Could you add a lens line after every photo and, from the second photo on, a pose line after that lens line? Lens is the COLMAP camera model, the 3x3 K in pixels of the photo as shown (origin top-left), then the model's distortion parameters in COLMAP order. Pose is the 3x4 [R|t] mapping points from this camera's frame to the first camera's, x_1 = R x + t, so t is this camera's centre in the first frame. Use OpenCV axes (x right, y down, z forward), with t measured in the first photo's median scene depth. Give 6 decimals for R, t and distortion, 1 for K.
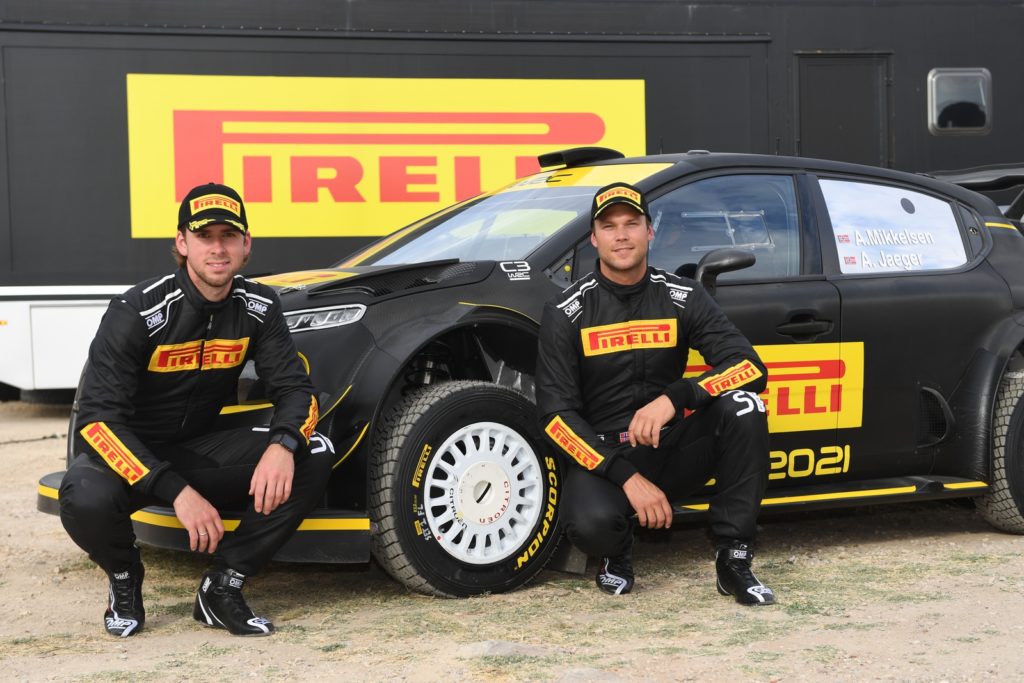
lens RADIAL K [[1593.6, 0, 510.7], [0, 1593.6, 340.0], [0, 0, 1]] dist [0.121491, 0.000000]
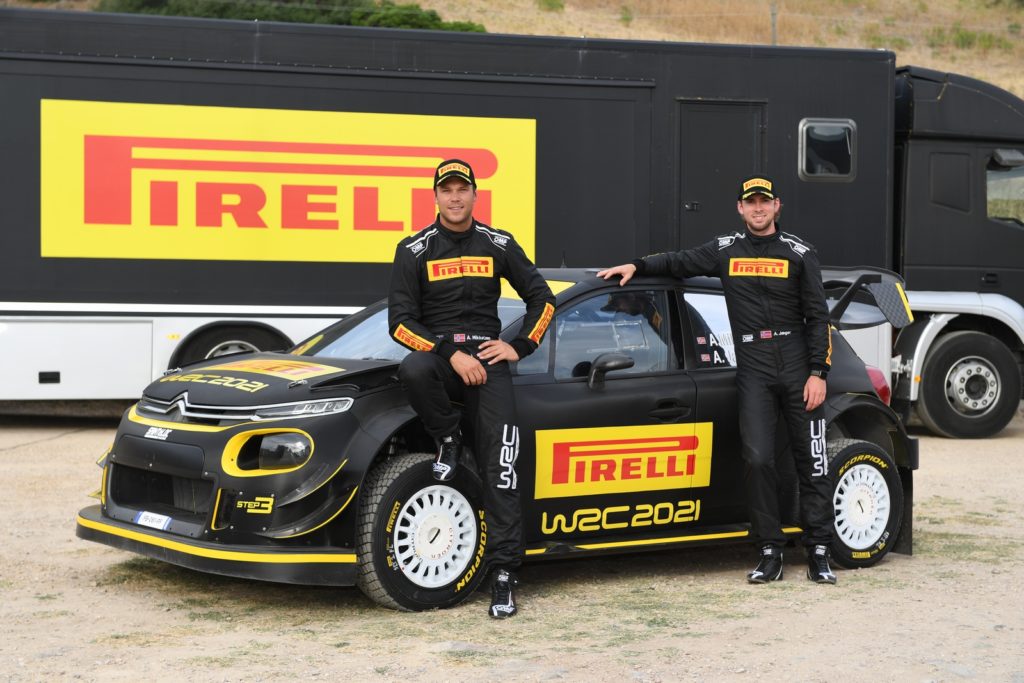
lens RADIAL K [[1765.8, 0, 513.5], [0, 1765.8, 341.7], [0, 0, 1]] dist [0.095390, 0.000000]
pose [[0.995996, 0.029062, 0.084541, -0.072351], [-0.030003, 0.999501, 0.009880, -0.077909], [-0.084212, -0.012377, 0.996371, -0.460174]]
